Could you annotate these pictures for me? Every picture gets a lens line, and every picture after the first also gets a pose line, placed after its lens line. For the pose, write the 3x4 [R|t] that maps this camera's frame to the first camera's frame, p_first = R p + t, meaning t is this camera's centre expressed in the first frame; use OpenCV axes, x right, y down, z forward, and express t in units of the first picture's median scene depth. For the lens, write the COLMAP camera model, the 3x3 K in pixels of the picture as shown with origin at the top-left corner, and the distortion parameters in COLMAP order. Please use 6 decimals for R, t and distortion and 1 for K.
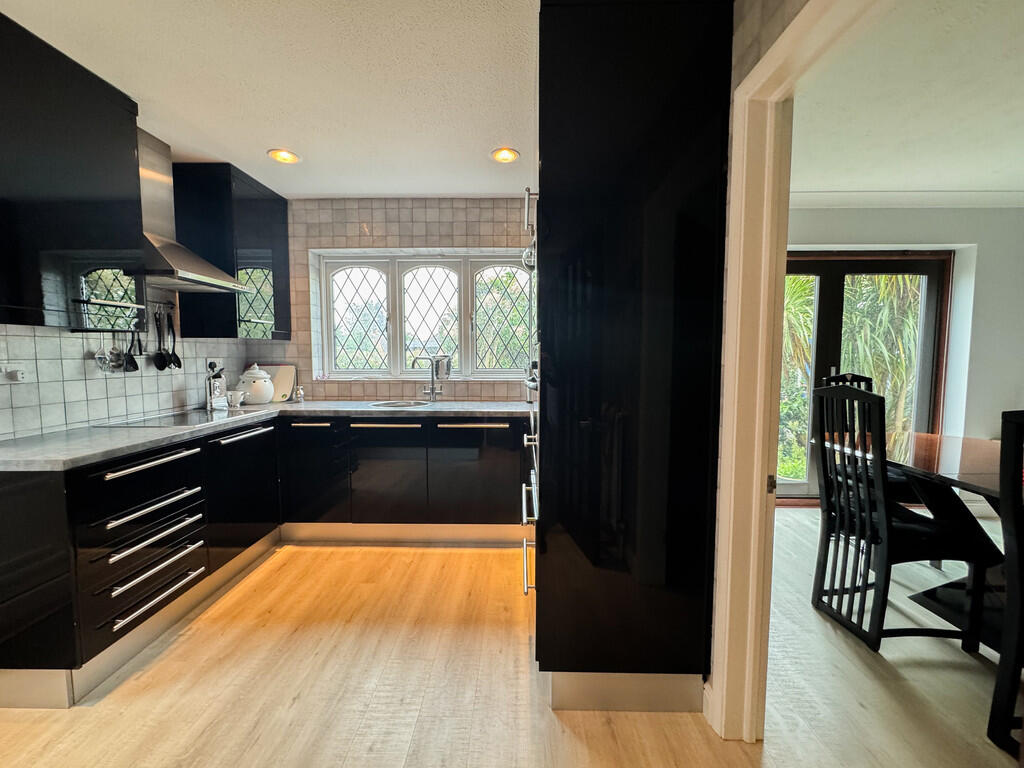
lens RADIAL K [[421.0, 0, 515.3], [0, 421.0, 384.6], [0, 0, 1]] dist [-0.002397, -0.000251]
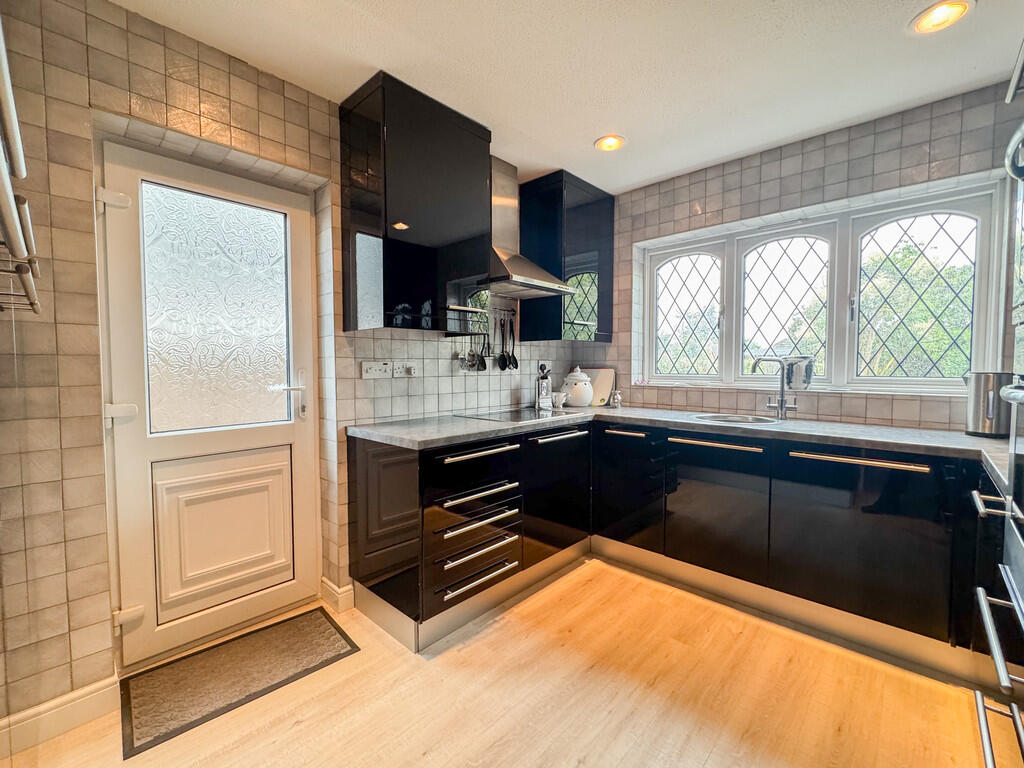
lens RADIAL K [[421.0, 0, 515.3], [0, 421.0, 384.6], [0, 0, 1]] dist [-0.002397, -0.000251]
pose [[0.733755, 0.028478, -0.678817, -0.050709], [-0.047815, 0.998808, -0.009782, 0.012135], [0.677730, 0.039635, 0.734242, 0.182121]]
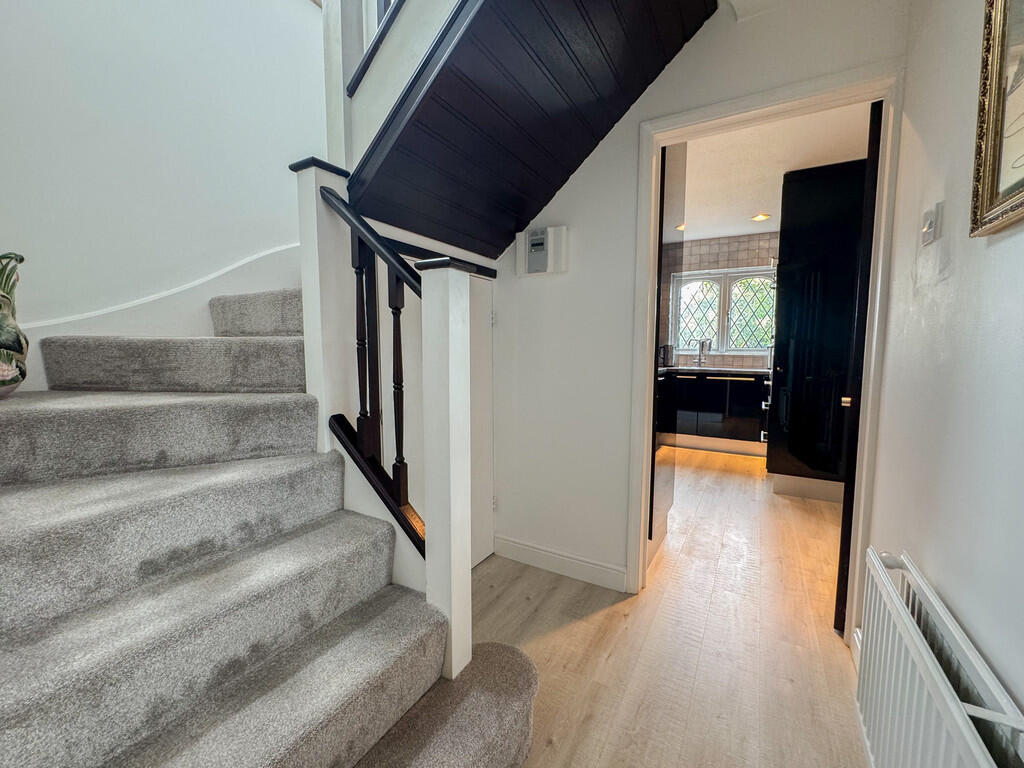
lens RADIAL K [[421.0, 0, 515.3], [0, 421.0, 384.6], [0, 0, 1]] dist [-0.002397, -0.000251]
pose [[0.869469, 0.046211, -0.491821, -0.018092], [-0.038432, 0.998925, 0.025917, 0.114464], [0.492490, -0.003632, 0.870311, -0.921348]]
